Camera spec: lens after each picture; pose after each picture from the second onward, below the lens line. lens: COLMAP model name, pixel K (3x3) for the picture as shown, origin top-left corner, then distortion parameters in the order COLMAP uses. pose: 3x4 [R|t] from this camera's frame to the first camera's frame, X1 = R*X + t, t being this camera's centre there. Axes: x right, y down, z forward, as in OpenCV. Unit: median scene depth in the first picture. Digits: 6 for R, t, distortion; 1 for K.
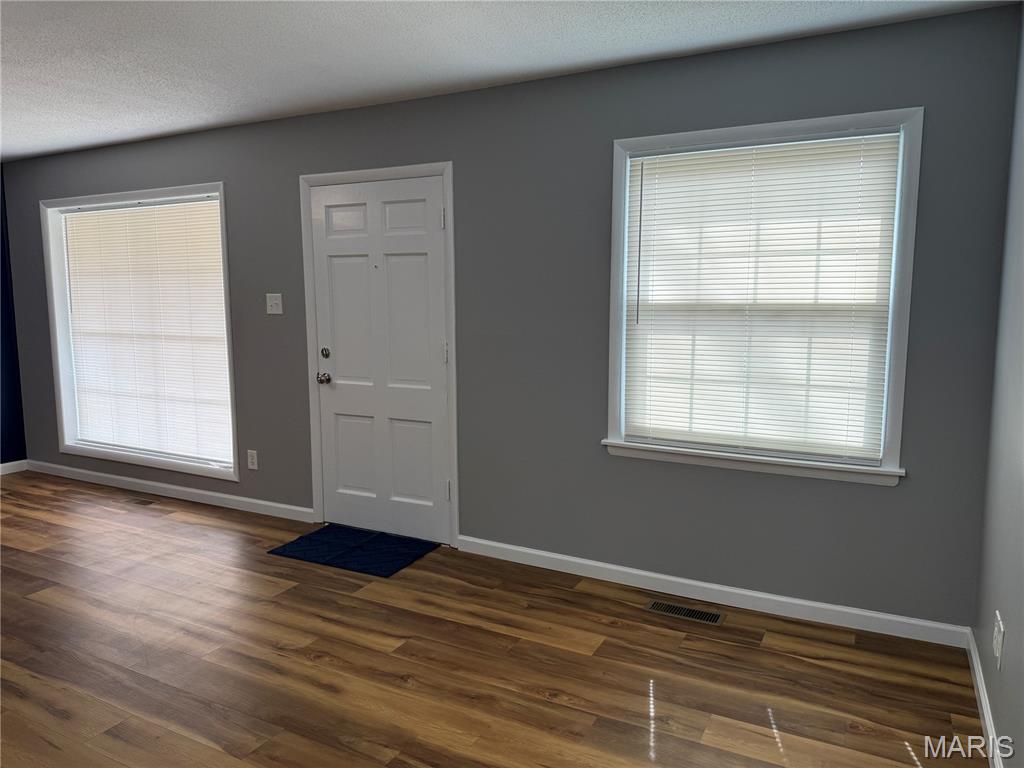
lens RADIAL K [[711.7, 0, 515.8], [0, 711.7, 389.4], [0, 0, 1]] dist [0.027400, -0.041817]
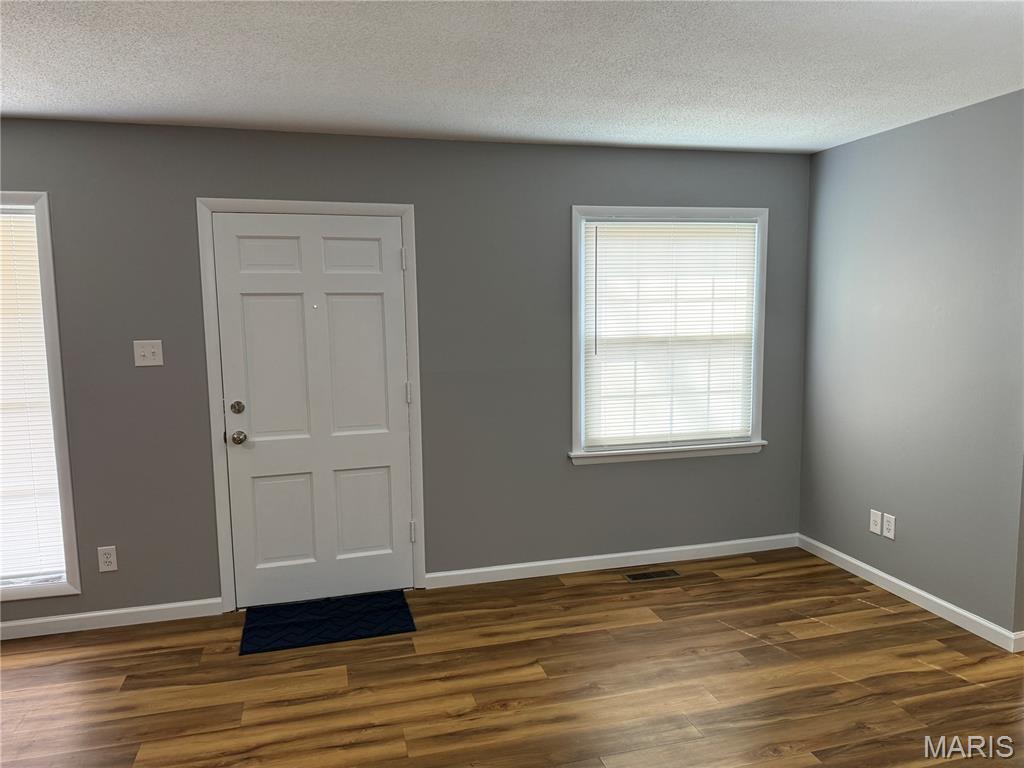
lens RADIAL K [[711.7, 0, 513.2], [0, 711.7, 385.6], [0, 0, 1]] dist [0.027400, -0.041817]
pose [[0.733247, -0.083571, 0.674807, -0.659253], [0.102346, 0.994677, 0.011976, -0.059284], [-0.672216, 0.060282, 0.737897, 0.165232]]
